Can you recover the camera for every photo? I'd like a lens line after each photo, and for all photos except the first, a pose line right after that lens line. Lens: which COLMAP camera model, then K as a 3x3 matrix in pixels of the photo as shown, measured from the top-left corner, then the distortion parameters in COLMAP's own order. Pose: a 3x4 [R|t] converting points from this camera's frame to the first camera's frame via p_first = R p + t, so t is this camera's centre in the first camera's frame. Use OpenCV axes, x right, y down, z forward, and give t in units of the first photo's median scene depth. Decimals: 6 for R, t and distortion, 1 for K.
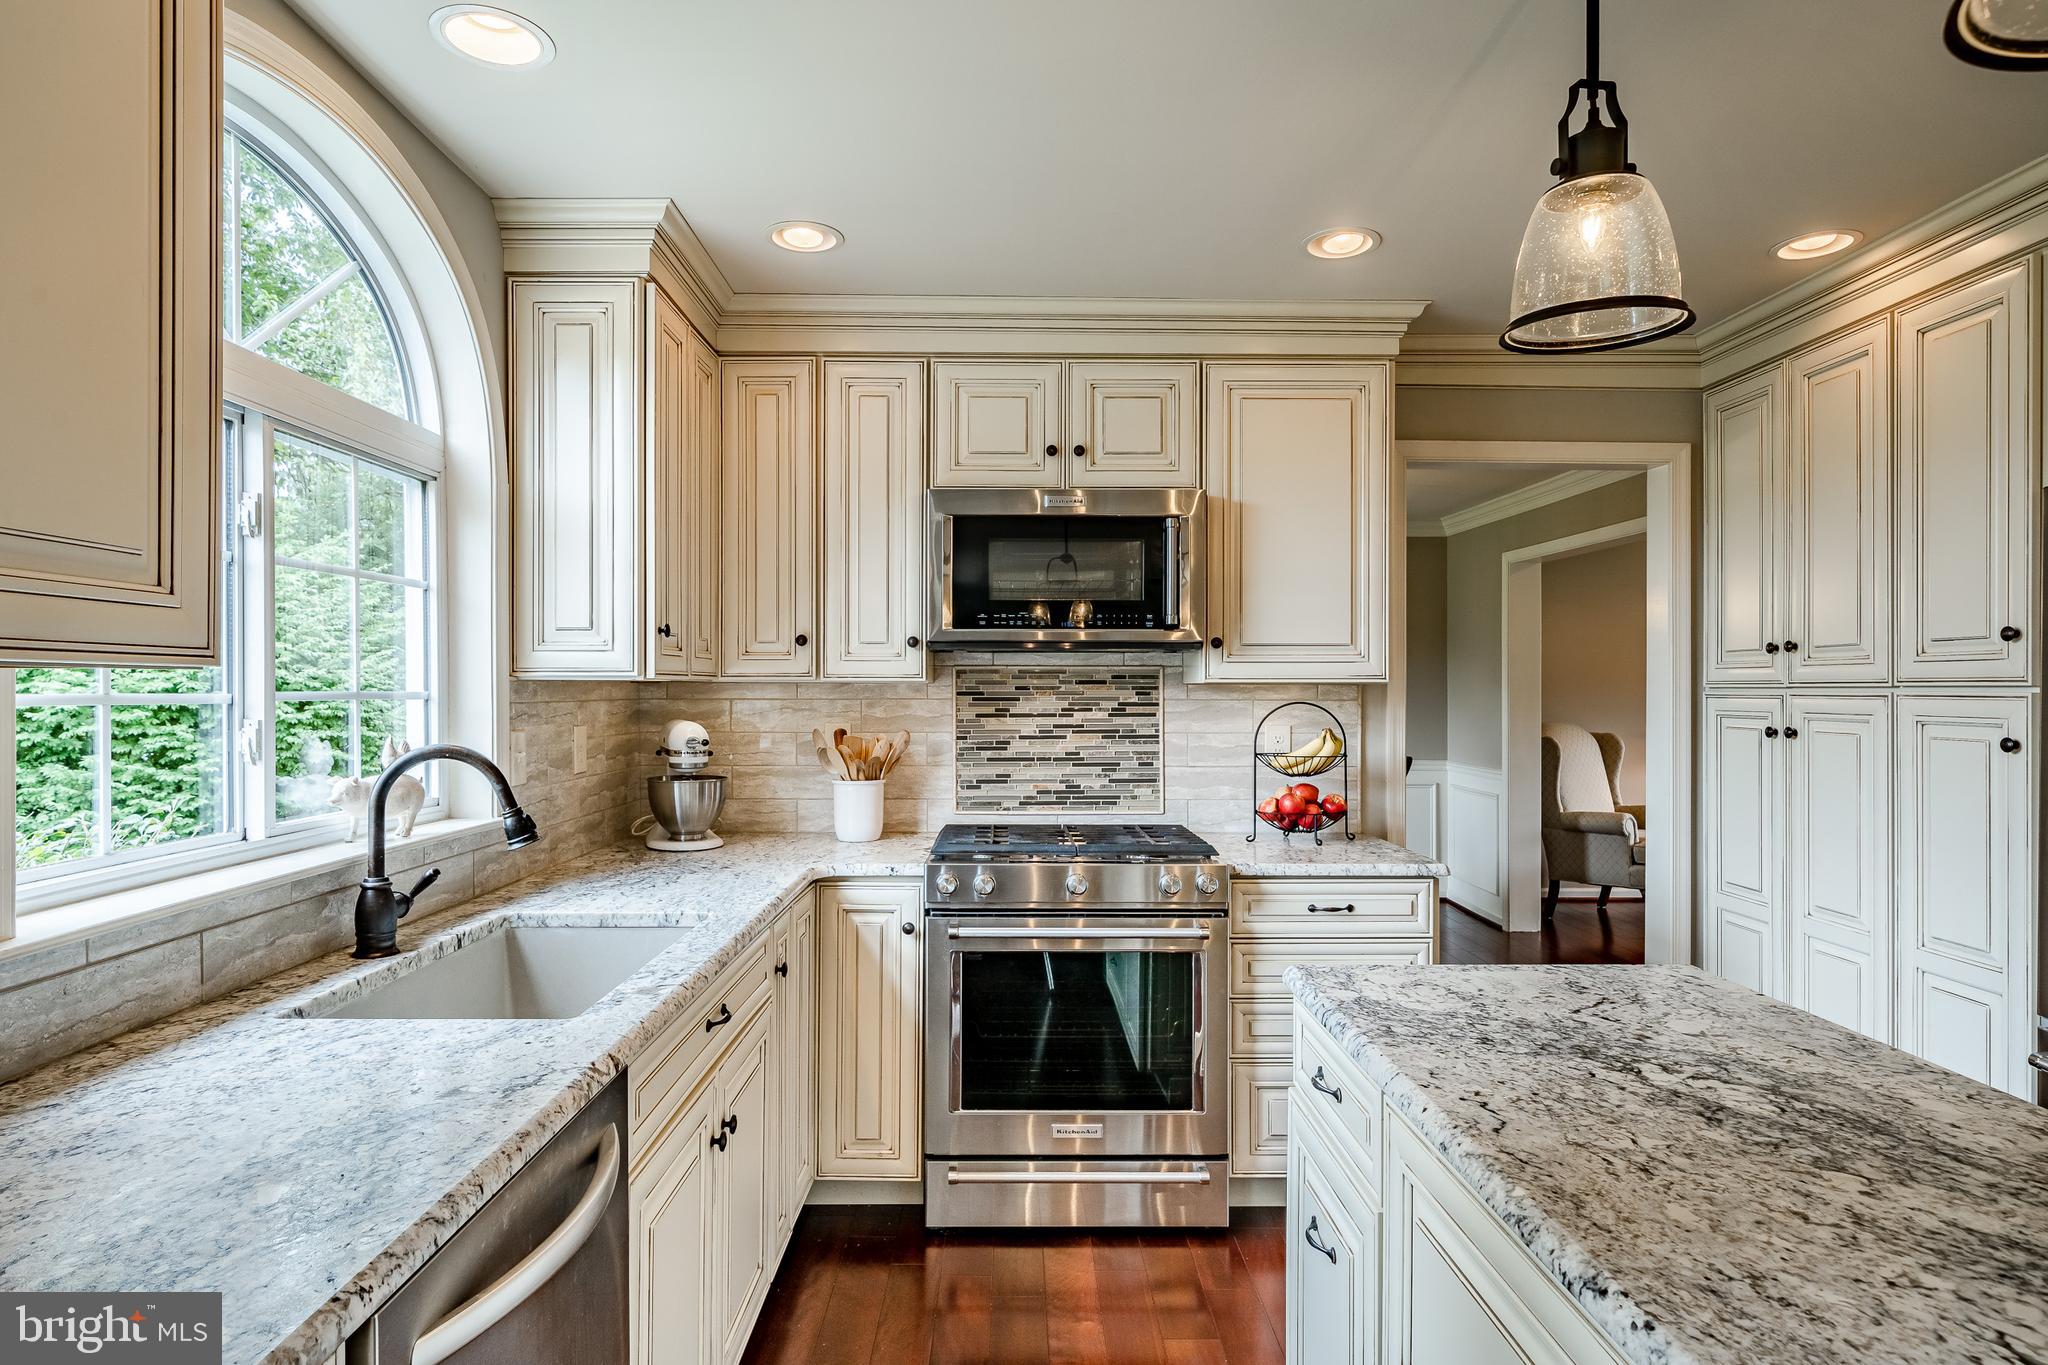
lens RADIAL K [[1159.7, 0, 1021.7], [0, 1159.7, 693.8], [0, 0, 1]] dist [-0.001791, 0.001485]
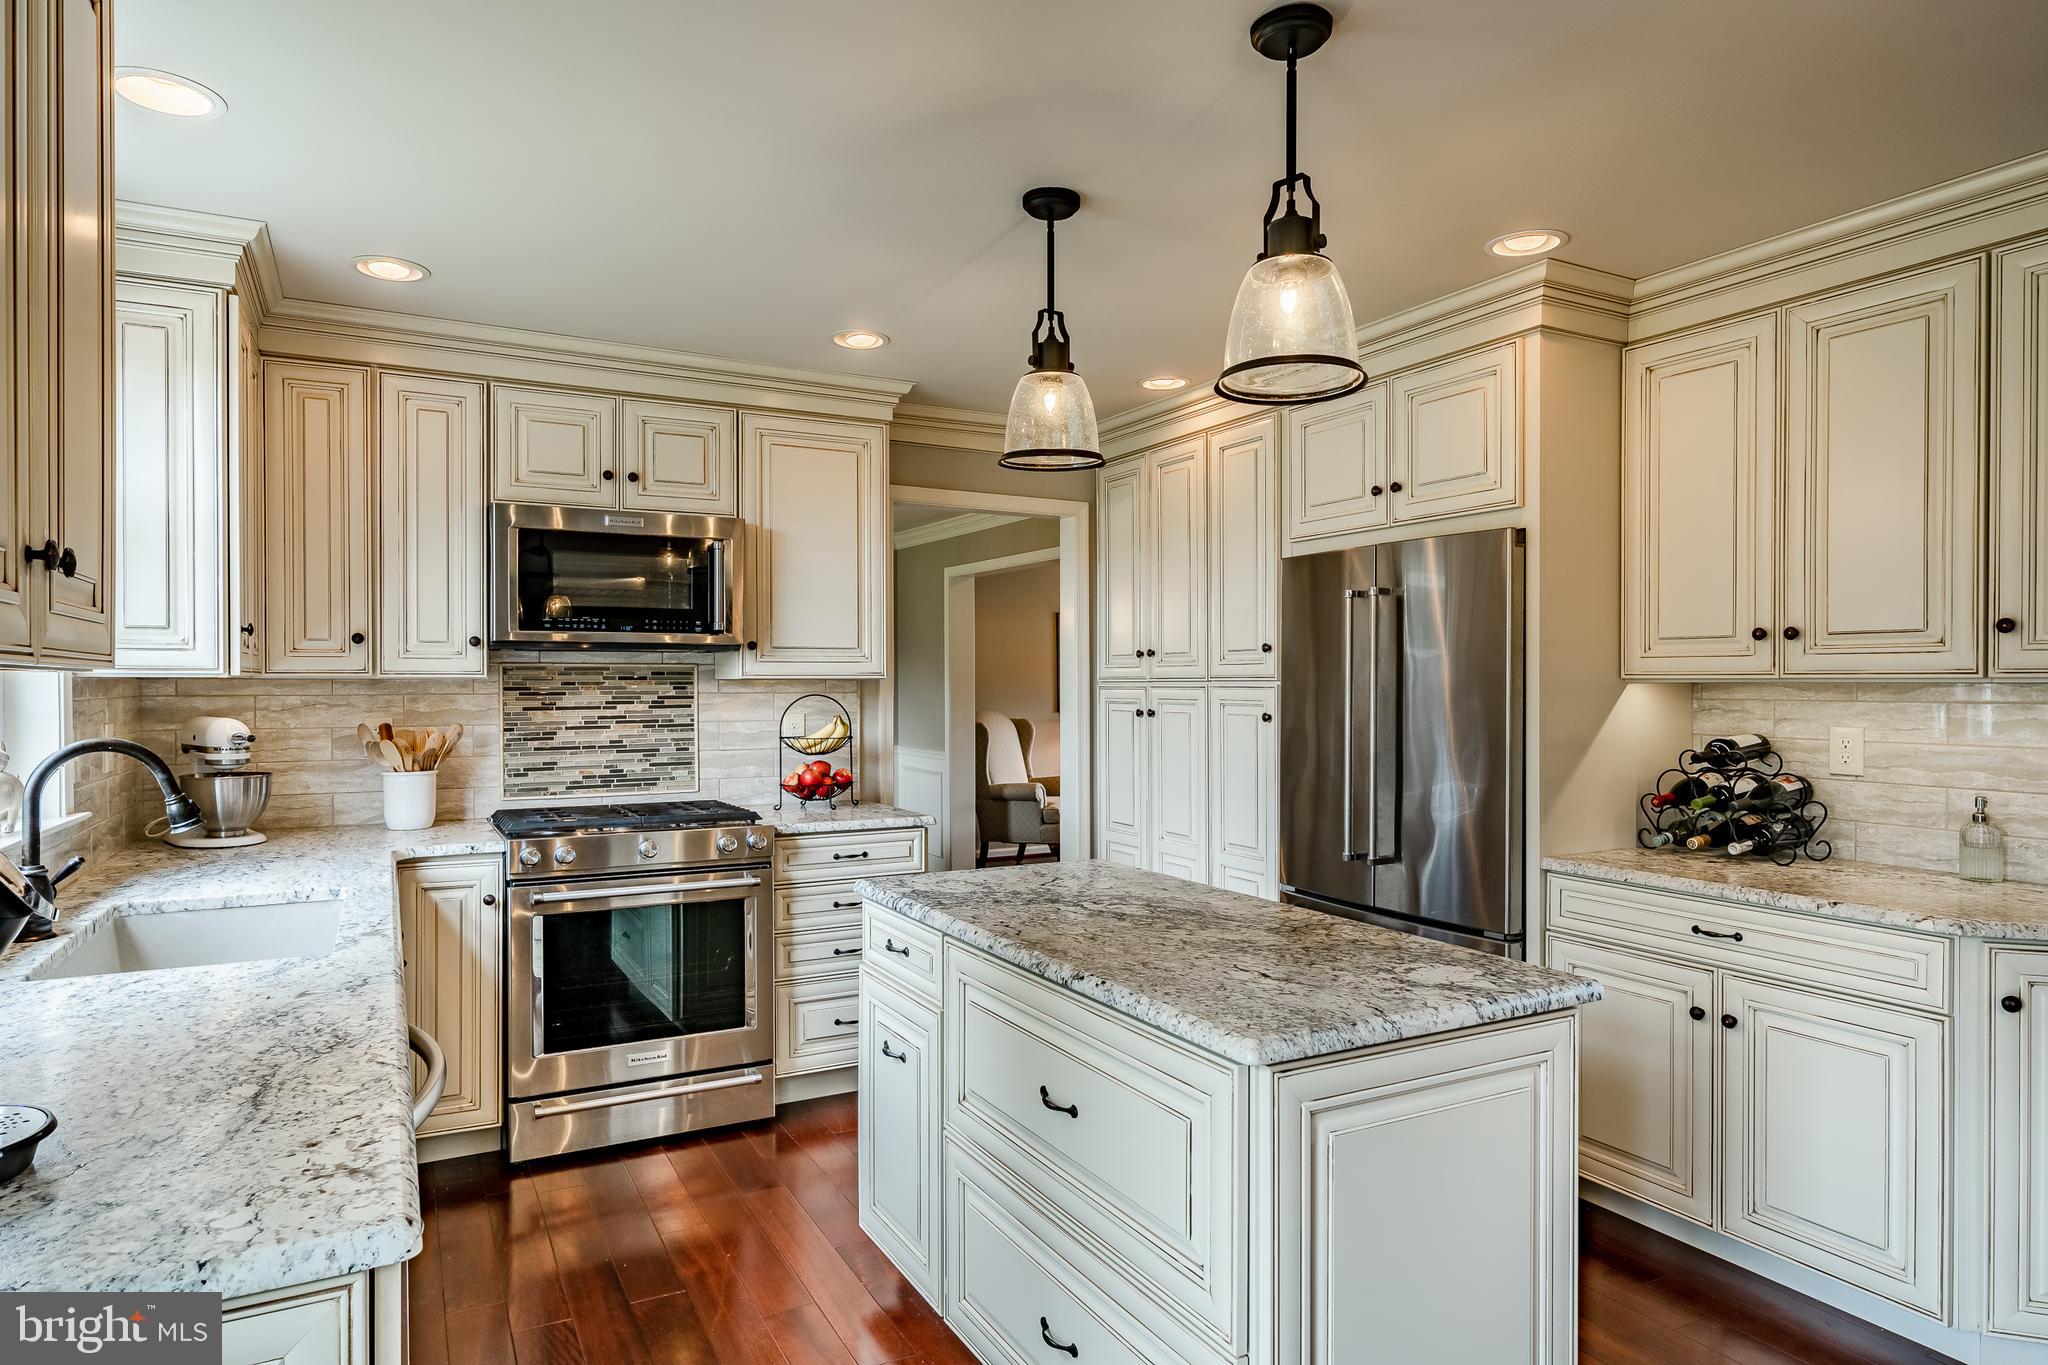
lens RADIAL K [[1183.0, 0, 1021.7], [0, 1183.0, 689.6], [0, 0, 1]] dist [0.001183, 0.001101]
pose [[0.886844, -0.005324, 0.462039, -0.151723], [0.004496, 0.999986, 0.002893, -0.000342], [-0.462048, -0.000488, 0.886855, -0.219674]]
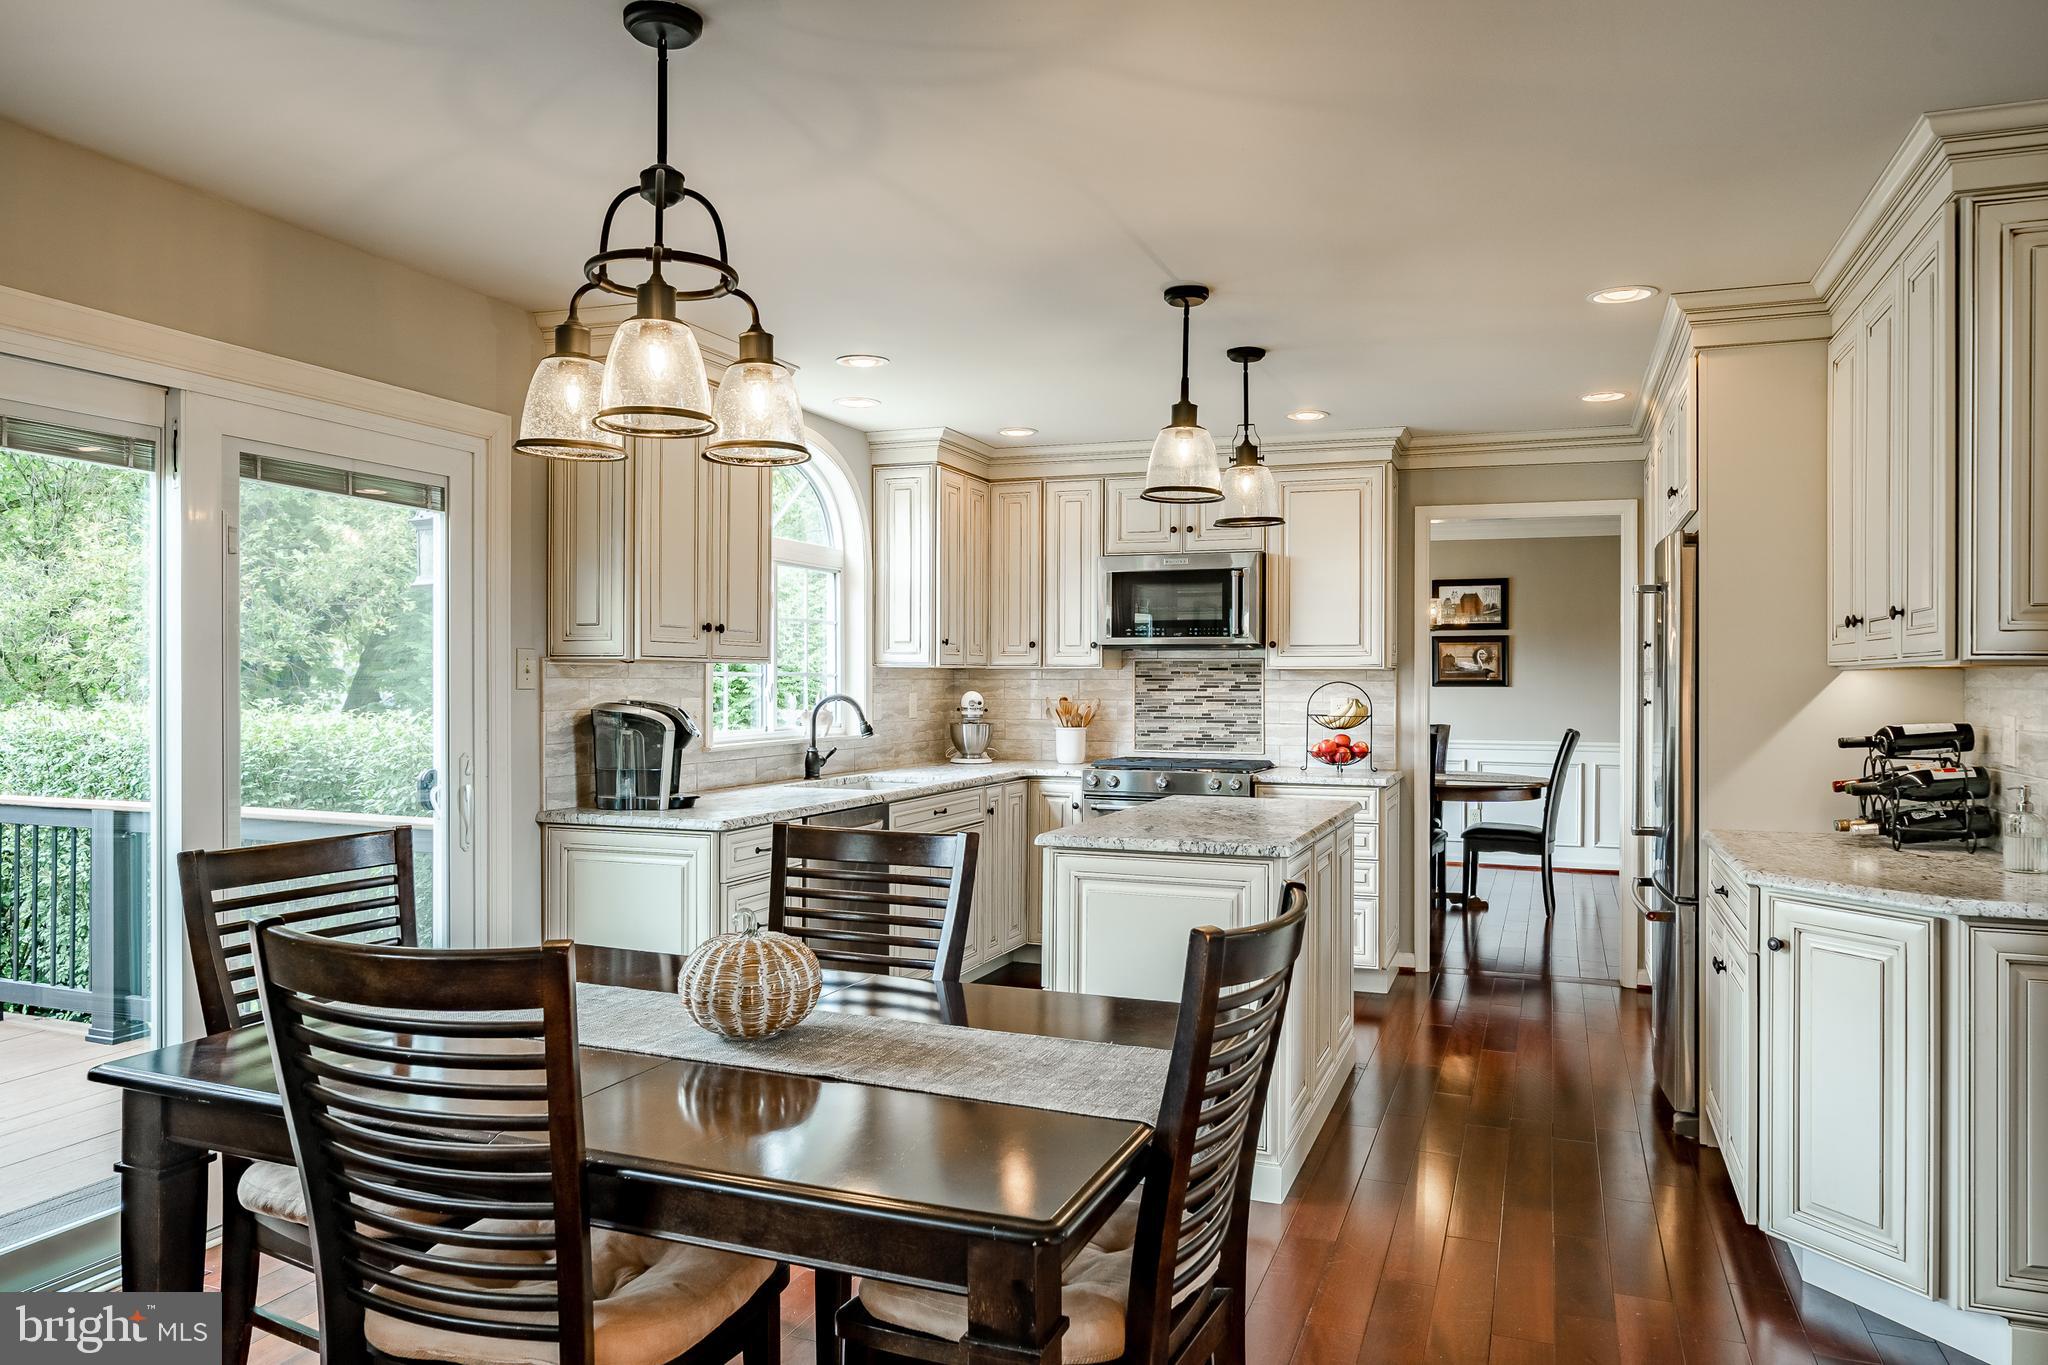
lens RADIAL K [[1376.0, 0, 1020.0], [0, 1376.0, 682.9], [0, 0, 1]] dist [-0.000153, -0.000147]
pose [[0.932809, 0.002915, -0.360359, 0.532026], [-0.003665, 0.999992, -0.001397, 0.013691], [0.360352, 0.002624, 0.932813, -0.920578]]
